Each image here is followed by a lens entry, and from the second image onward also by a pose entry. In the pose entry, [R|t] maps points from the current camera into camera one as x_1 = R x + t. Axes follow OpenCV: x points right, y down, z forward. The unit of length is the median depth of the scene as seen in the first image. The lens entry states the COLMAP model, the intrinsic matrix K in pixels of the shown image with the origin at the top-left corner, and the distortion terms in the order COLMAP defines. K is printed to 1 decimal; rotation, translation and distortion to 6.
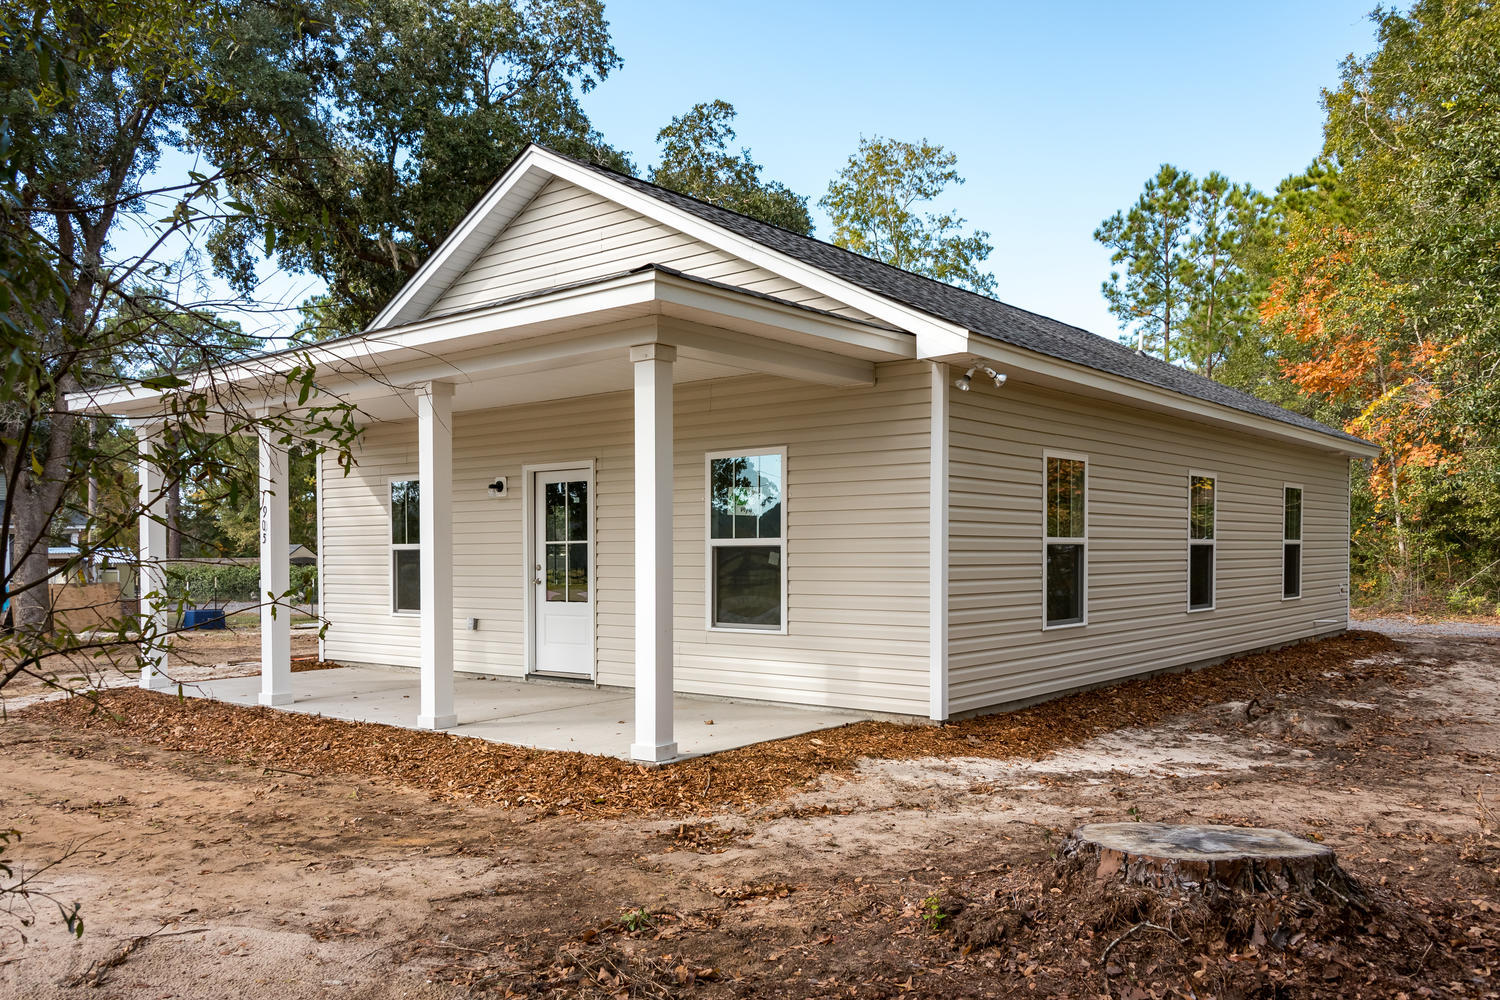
lens RADIAL K [[1184.6, 0, 740.1], [0, 1184.6, 533.6], [0, 0, 1]] dist [0.162398, -0.113949]
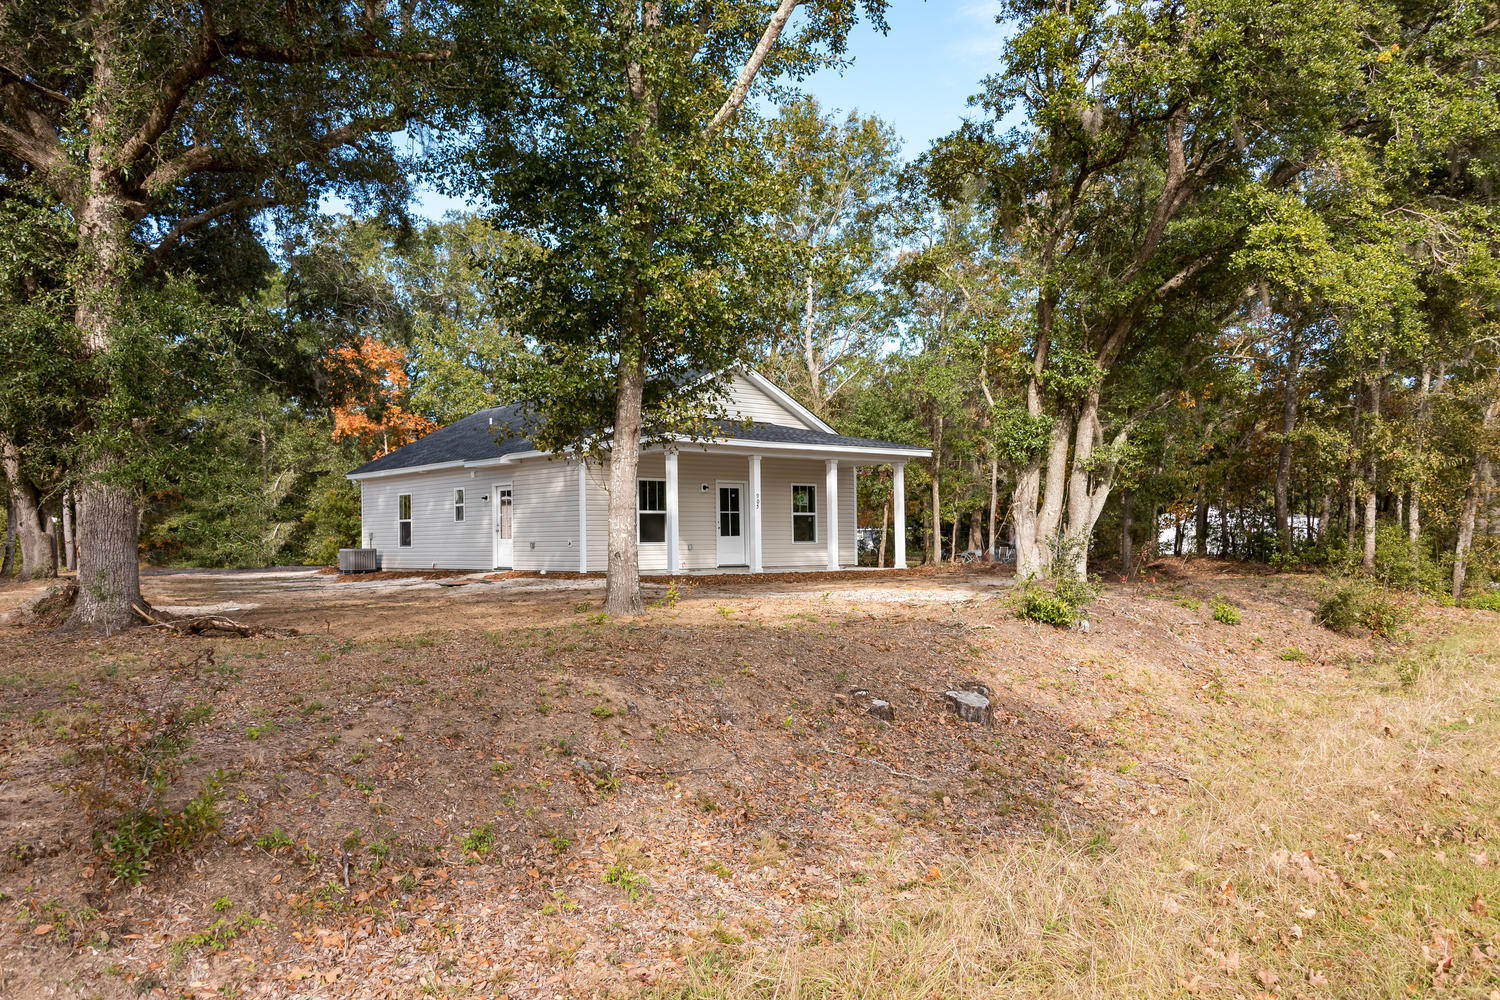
lens RADIAL K [[1184.6, 0, 740.1], [0, 1184.6, 533.6], [0, 0, 1]] dist [0.162398, -0.113949]
pose [[0.175987, 0.012130, 0.984318, -2.557987], [-0.007687, 0.999911, -0.010948, 0.078486], [-0.984363, -0.005640, 0.176064, 0.530851]]
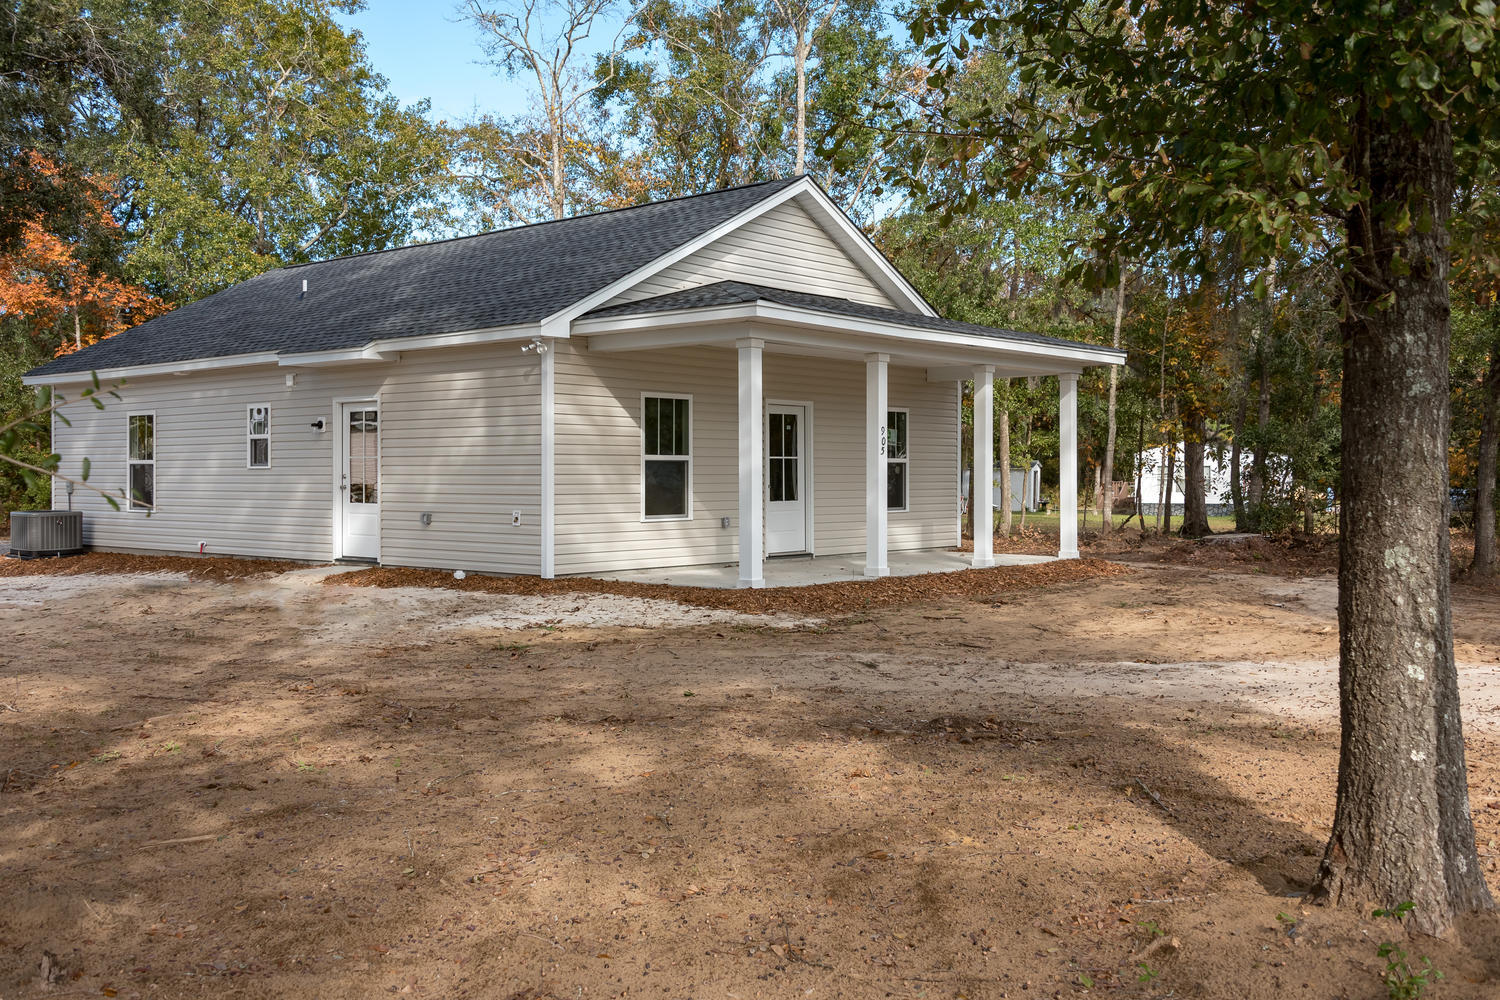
lens RADIAL K [[1403.1, 0, 751.0], [0, 1403.1, 478.3], [0, 0, 1]] dist [0.062209, -0.002043]
pose [[-0.000450, 0.002719, 0.999996, -1.746303], [-0.016105, 0.999867, -0.002726, 0.035938], [-0.999870, -0.016106, -0.000406, 1.021812]]
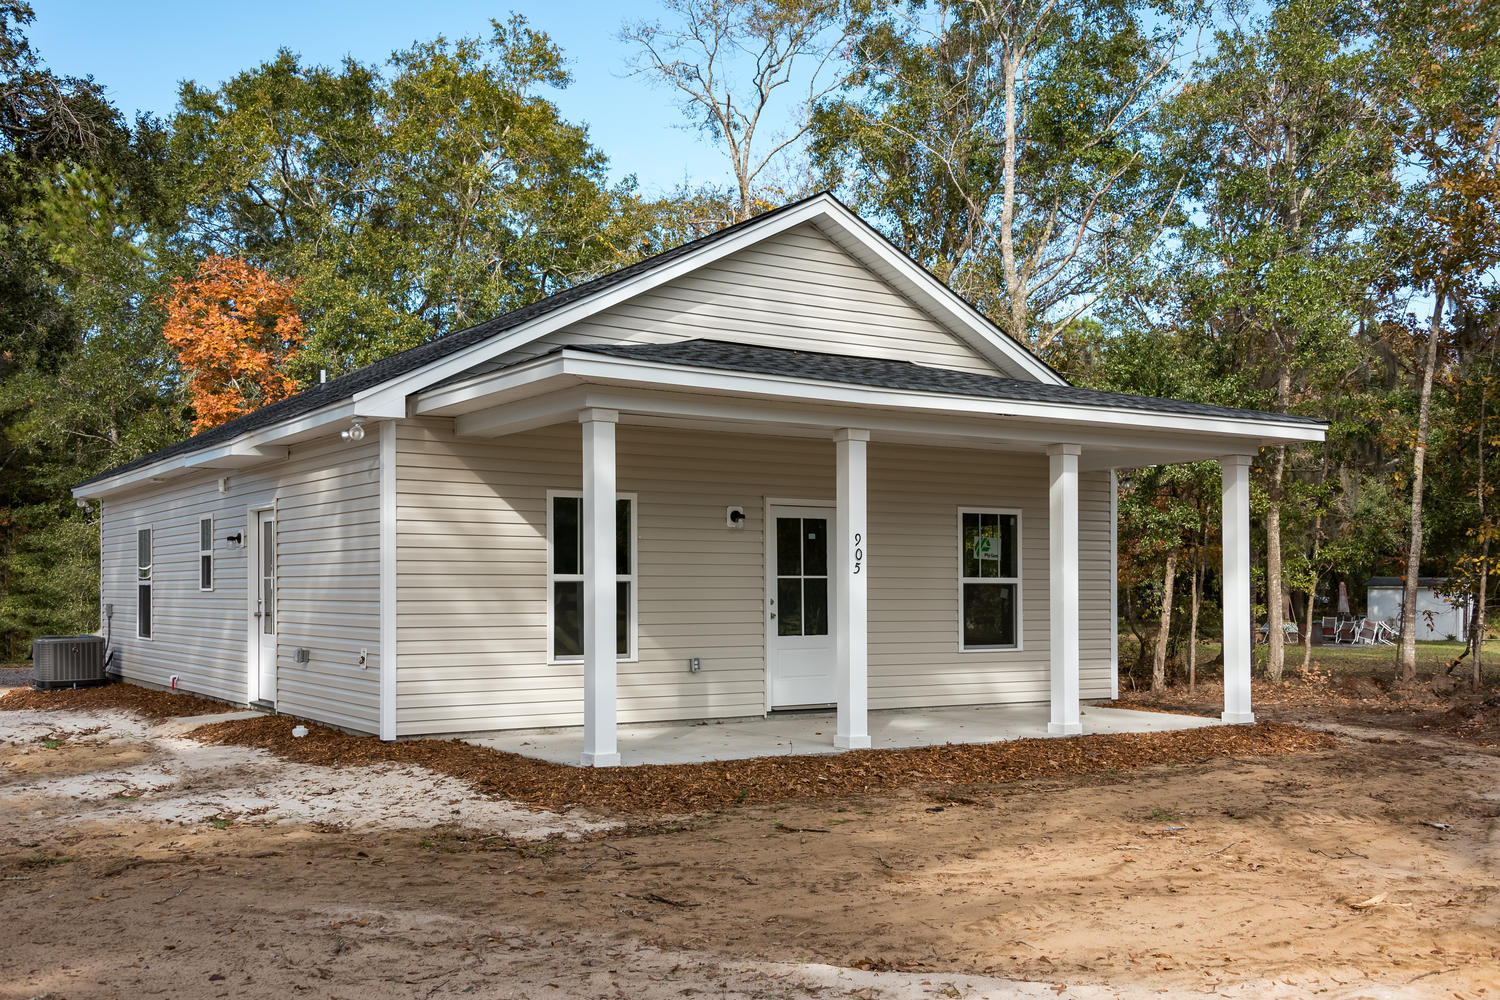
lens RADIAL K [[1484.8, 0, 753.5], [0, 1484.8, 571.5], [0, 0, 1]] dist [0.057658, 0.002826]
pose [[0.291782, 0.019077, 0.956295, -1.355106], [-0.018940, 0.999720, -0.014164, 0.021034], [-0.956297, -0.013979, 0.292061, 0.658043]]
